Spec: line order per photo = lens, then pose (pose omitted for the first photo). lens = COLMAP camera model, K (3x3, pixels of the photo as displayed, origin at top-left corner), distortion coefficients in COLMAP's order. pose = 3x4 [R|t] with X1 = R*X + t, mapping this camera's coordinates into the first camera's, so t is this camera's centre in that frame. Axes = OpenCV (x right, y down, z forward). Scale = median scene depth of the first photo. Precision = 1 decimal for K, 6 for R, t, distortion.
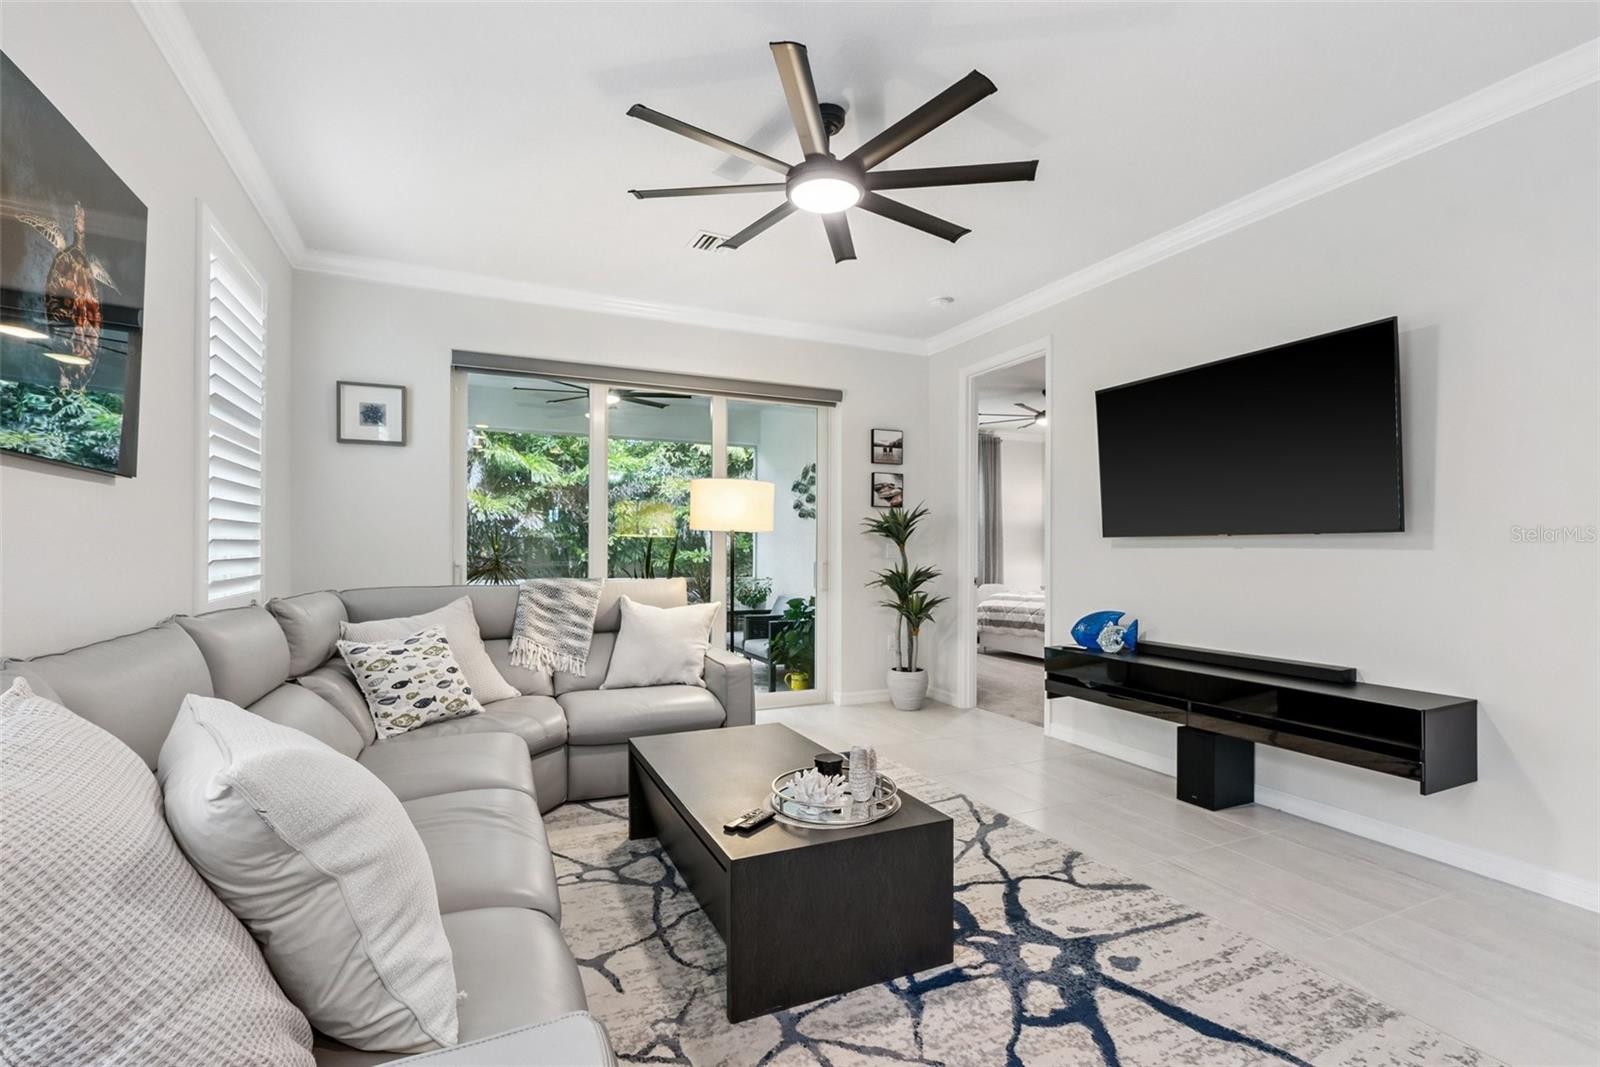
lens RADIAL K [[730.2, 0, 799.4], [0, 730.2, 545.3], [0, 0, 1]] dist [-0.007912, 0.003954]
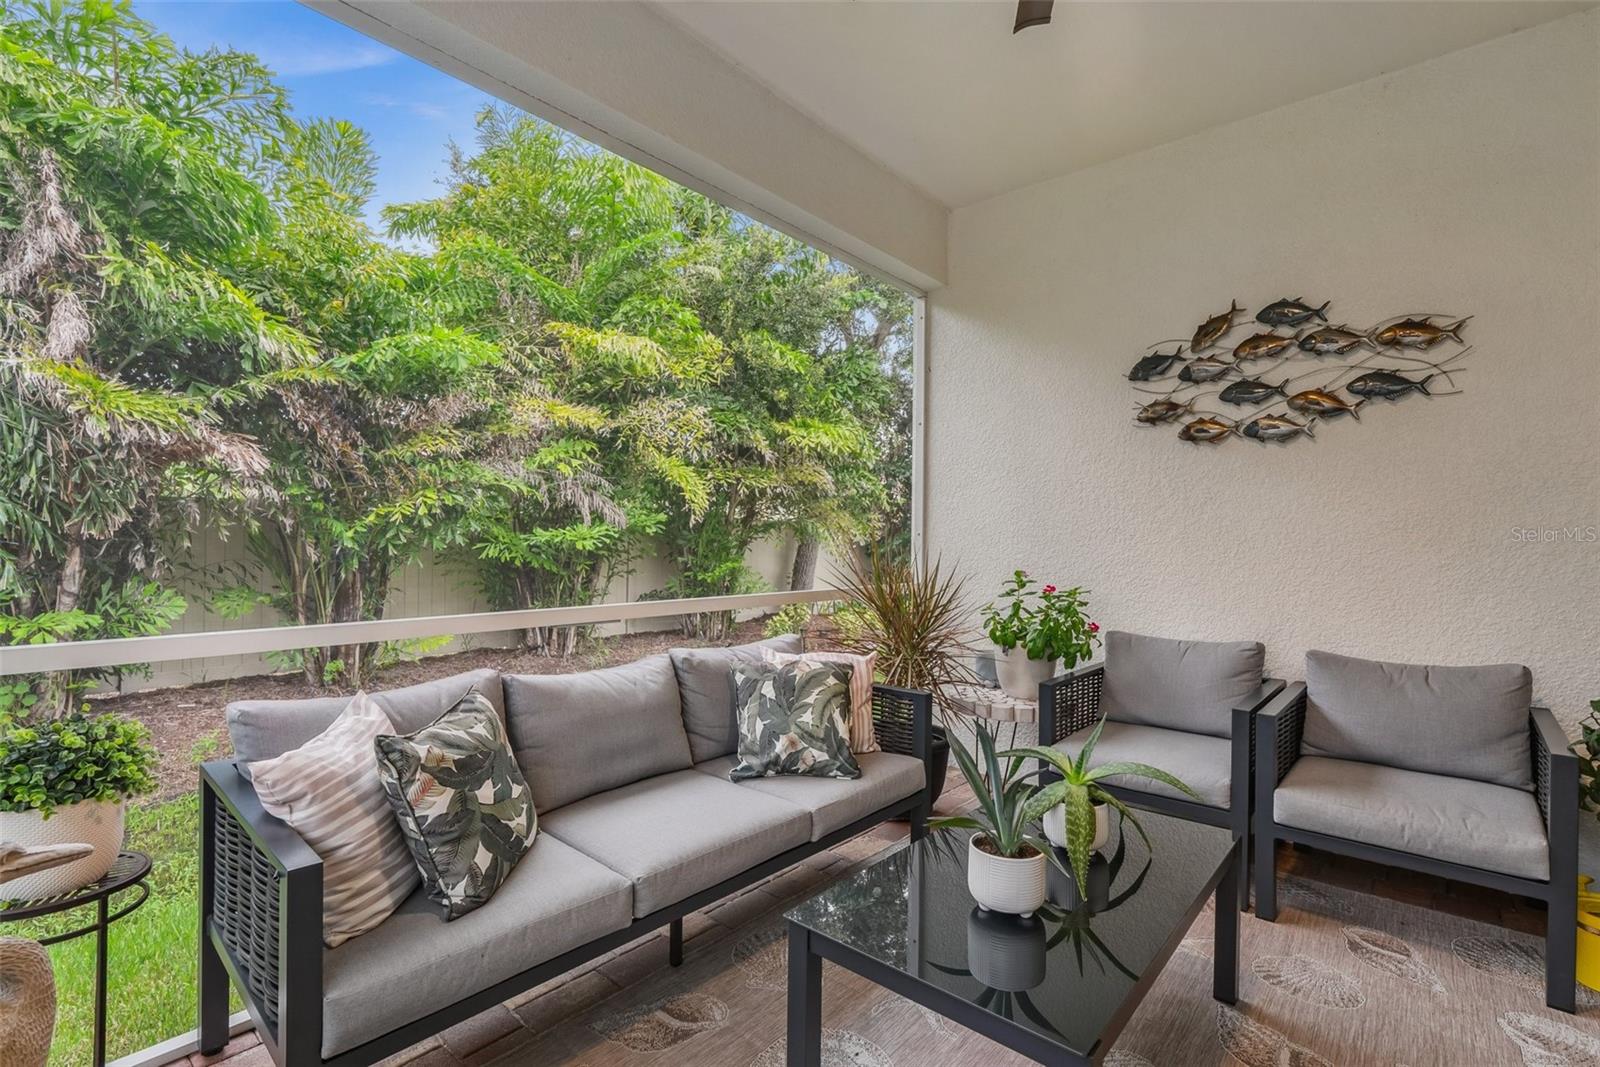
lens RADIAL K [[730.2, 0, 799.8], [0, 730.2, 539.1], [0, 0, 1]] dist [-0.007912, 0.003954]
pose [[0.913791, 0.006205, 0.406137, -0.892863], [-0.009716, 0.999931, 0.006583, 0.039755], [-0.406068, -0.009962, 0.913788, 1.777310]]
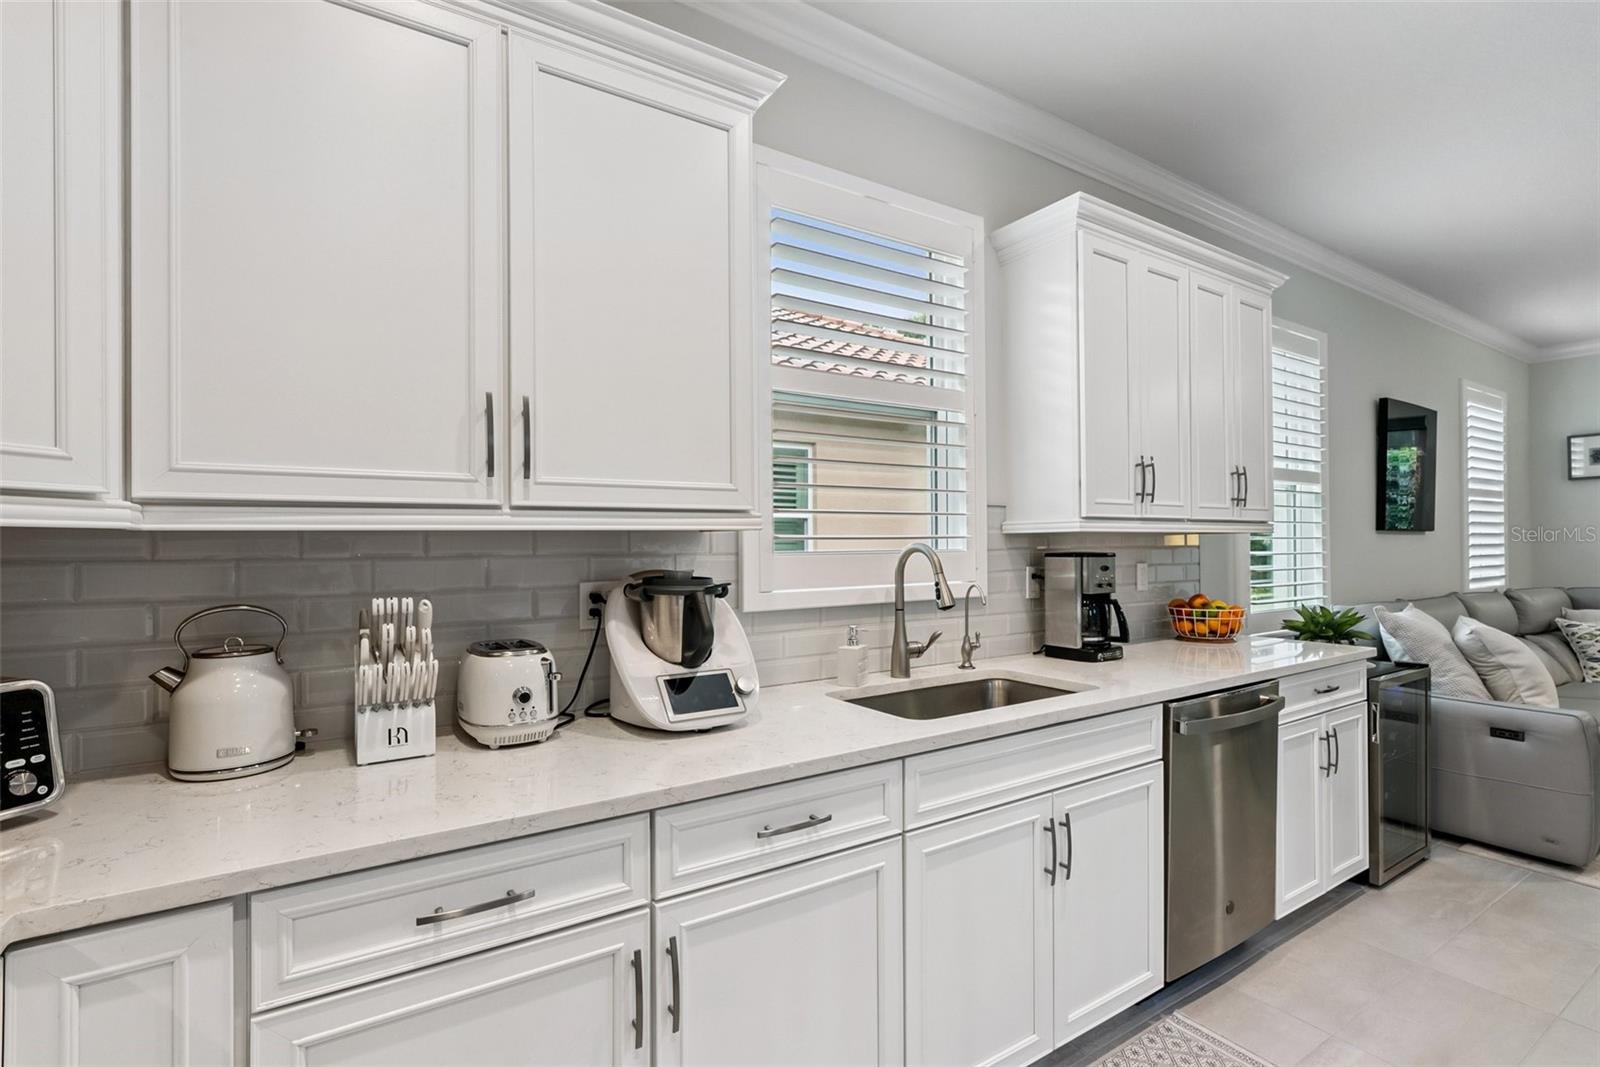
lens RADIAL K [[730.2, 0, 794.3], [0, 730.2, 539.0], [0, 0, 1]] dist [-0.007912, 0.003954]
pose [[0.134539, -0.014636, -0.990800, 0.712817], [0.012424, 0.999837, -0.013083, -0.042042], [0.990830, -0.010550, 0.134699, -0.855779]]
